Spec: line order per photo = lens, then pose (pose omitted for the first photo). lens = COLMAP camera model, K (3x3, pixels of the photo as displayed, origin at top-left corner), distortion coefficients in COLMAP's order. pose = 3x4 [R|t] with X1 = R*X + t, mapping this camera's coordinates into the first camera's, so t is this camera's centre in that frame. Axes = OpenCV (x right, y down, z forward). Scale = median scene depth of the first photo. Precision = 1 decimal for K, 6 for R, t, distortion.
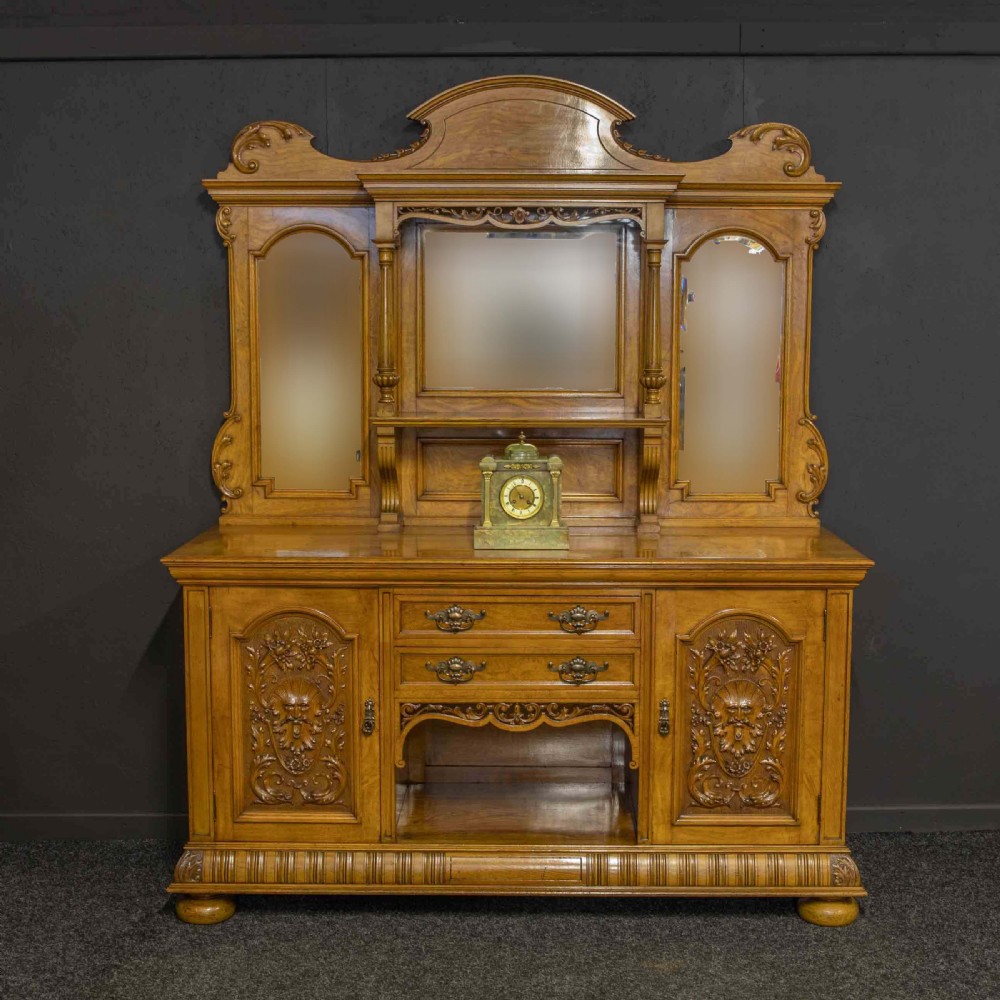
lens RADIAL K [[1503.7, 0, 524.3], [0, 1503.7, 497.6], [0, 0, 1]] dist [-0.071521, 0.042125]
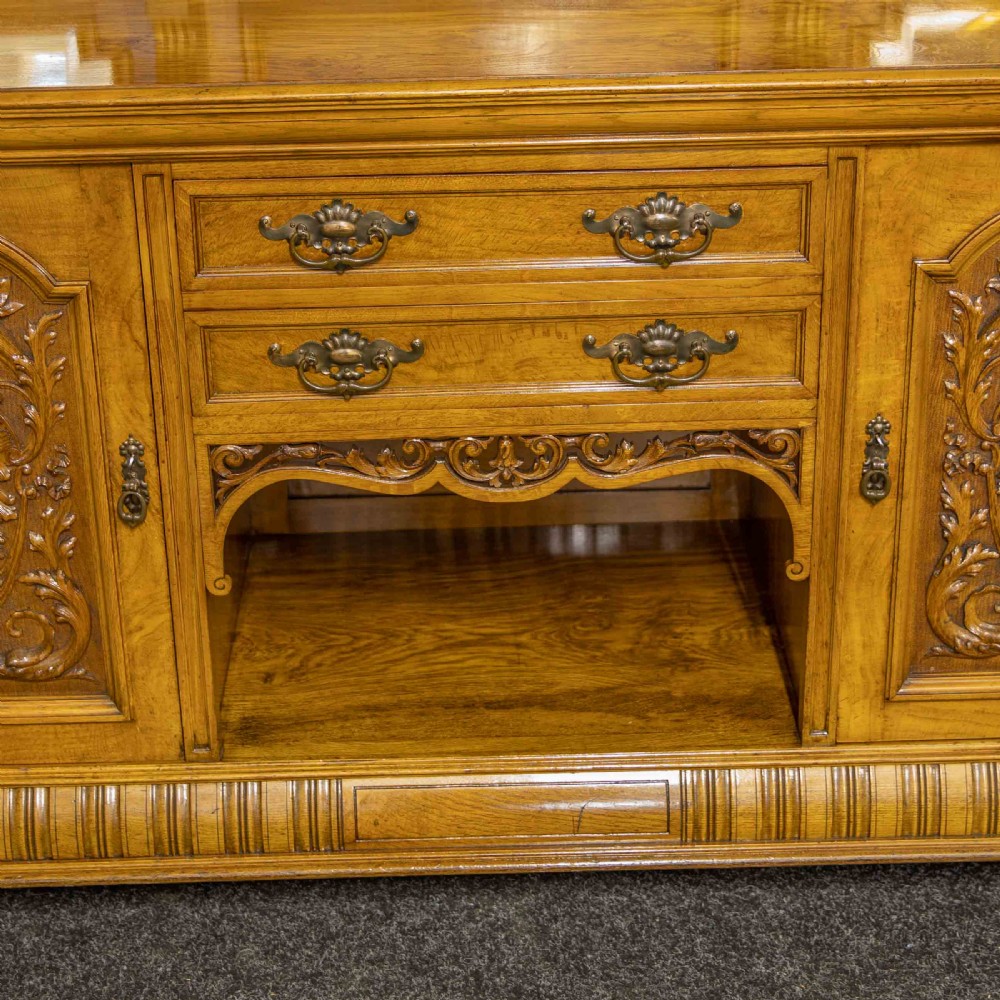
lens RADIAL K [[2191.8, 0, 497.8], [0, 2191.8, 406.7], [0, 0, 1]] dist [-0.028503, 0.184239]
pose [[0.999409, -0.030954, 0.014967, -0.015030], [0.025003, 0.953111, 0.301586, -0.043702], [-0.023601, -0.301033, 0.953322, 0.446475]]
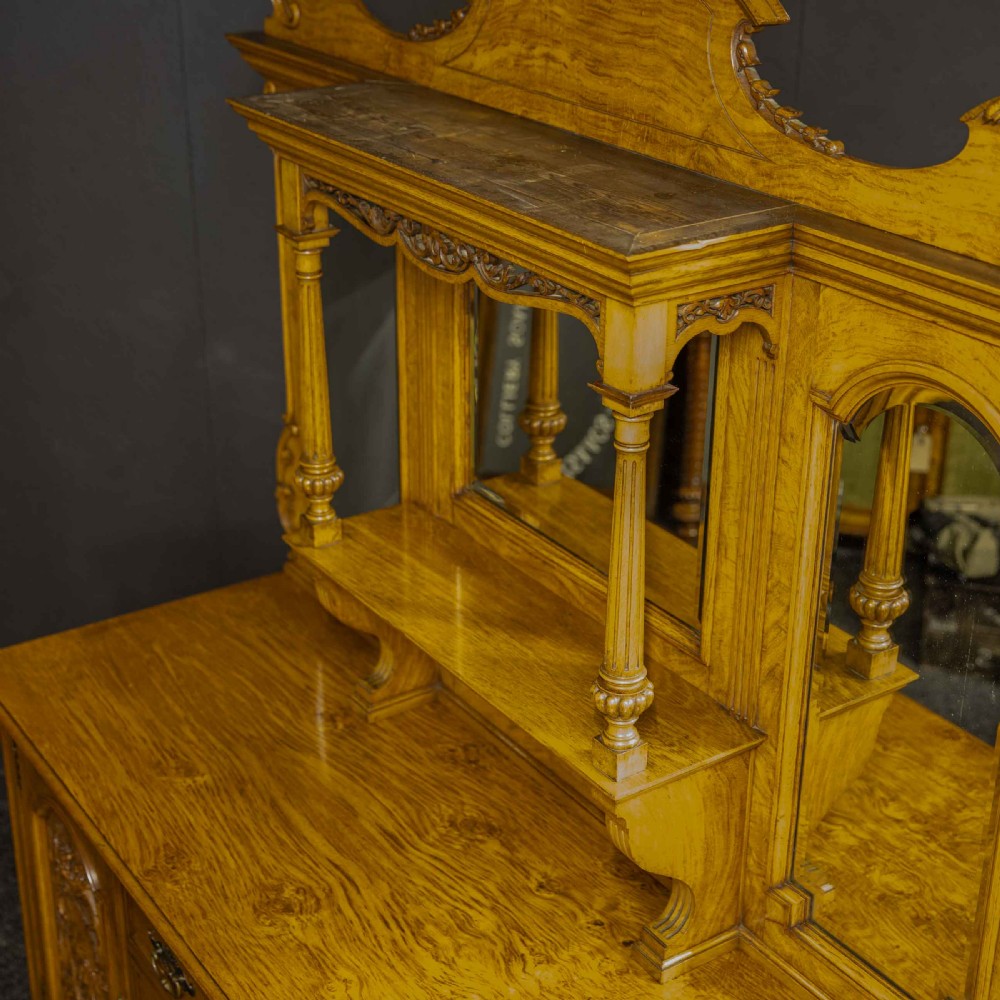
lens RADIAL K [[1688.9, 0, 502.2], [0, 1688.9, 488.0], [0, 0, 1]] dist [0.012942, 0.103330]
pose [[0.565503, 0.340479, -0.751186, 0.426126], [-0.099844, 0.932372, 0.347438, -0.309754], [0.818681, -0.121475, 0.561254, 0.754195]]
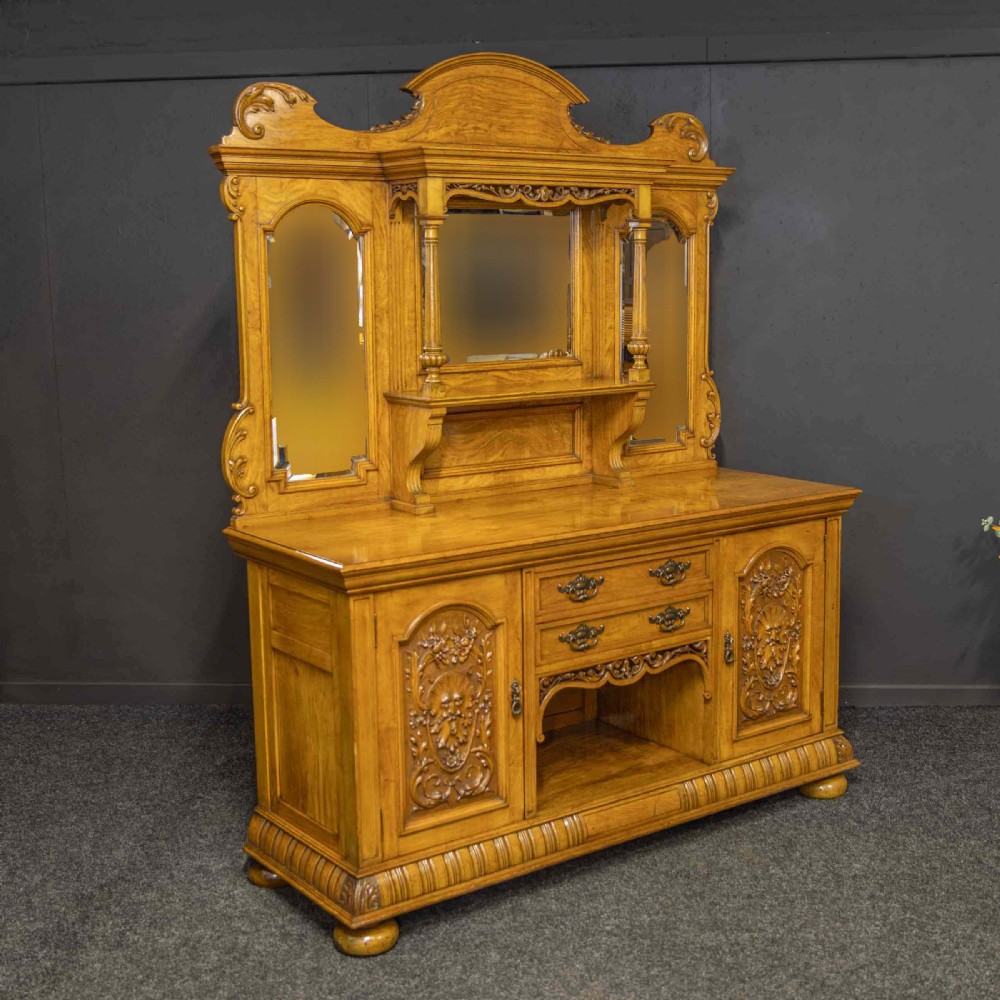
lens RADIAL K [[1414.7, 0, 521.7], [0, 1414.7, 477.4], [0, 0, 1]] dist [-0.037102, 0.024208]
pose [[0.804149, -0.099909, 0.585971, -0.628463], [0.079958, 0.994996, 0.059919, -0.055669], [-0.589026, -0.001331, 0.808113, 0.232454]]
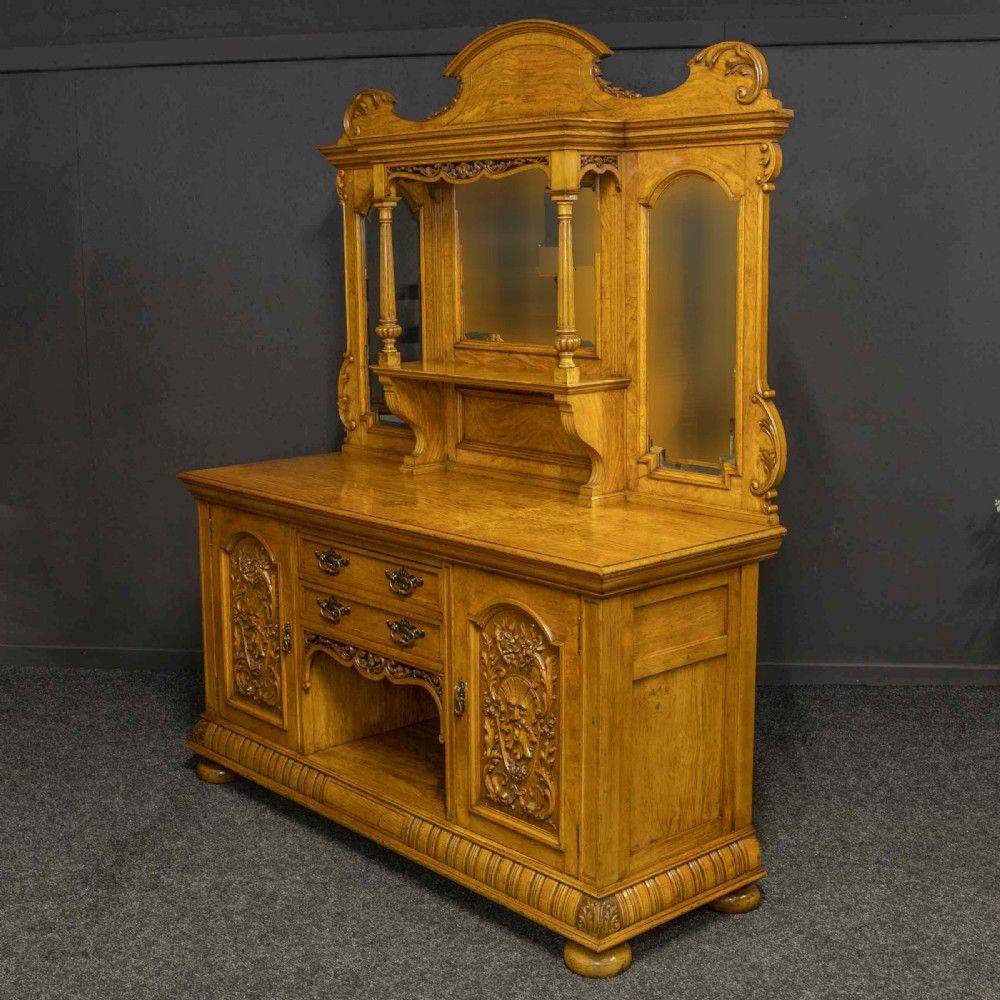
lens RADIAL K [[1466.3, 0, 458.7], [0, 1466.3, 449.4], [0, 0, 1]] dist [-0.080323, 0.033952]
pose [[0.653238, 0.098481, -0.750721, 0.766122], [-0.067872, 0.995130, 0.071485, -0.076699], [0.754104, 0.004256, 0.656741, 0.379815]]
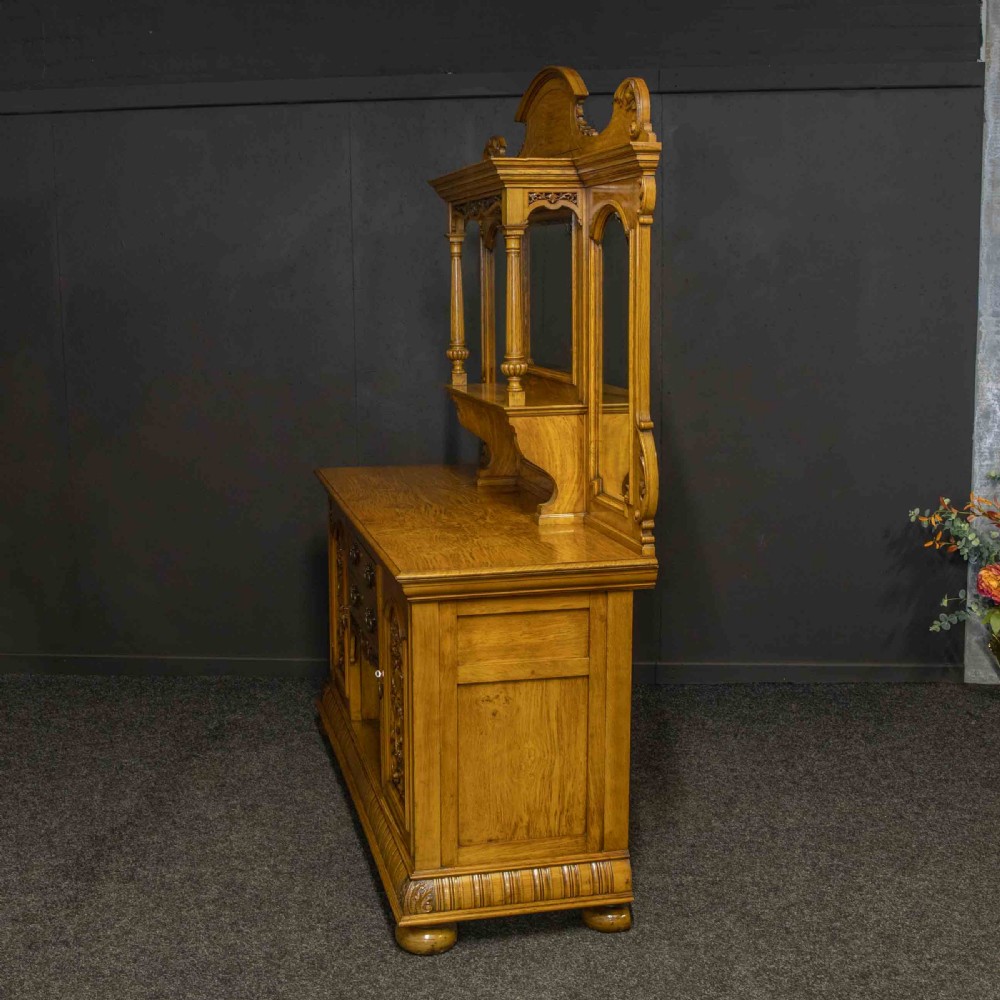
lens RADIAL K [[1414.7, 0, 521.7], [0, 1414.7, 477.4], [0, 0, 1]] dist [-0.037102, 0.024208]
pose [[0.253381, 0.137013, -0.957614, 1.041676], [-0.103309, 0.988090, 0.114038, -0.120352], [0.961834, 0.070035, 0.264518, 0.807449]]
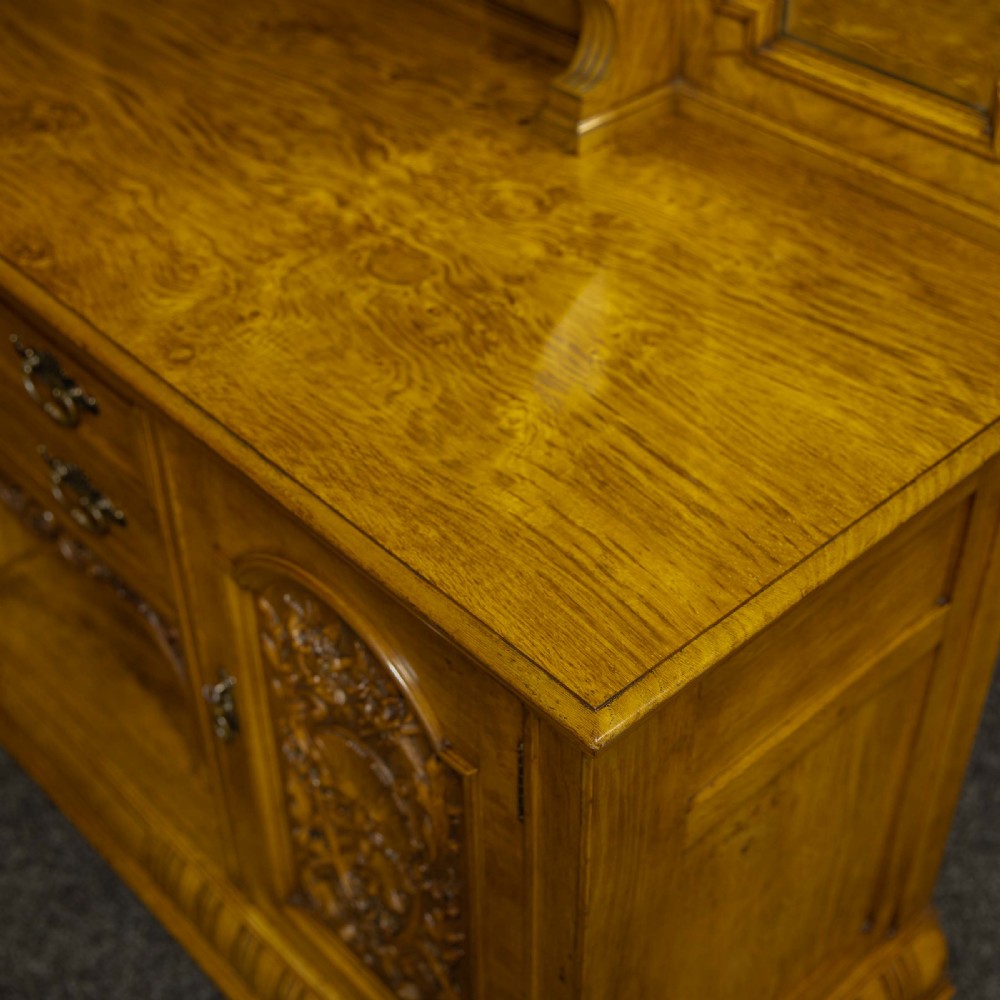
lens RADIAL K [[1569.8, 0, 500.0], [0, 1569.8, 500.0], [0, 0, 1]] dist [-0.001740, 0.089859]
pose [[0.678678, 0.460737, -0.571943, 0.331146], [-0.065791, 0.813759, 0.577466, -0.119155], [0.731483, -0.354285, 0.582593, 0.830445]]
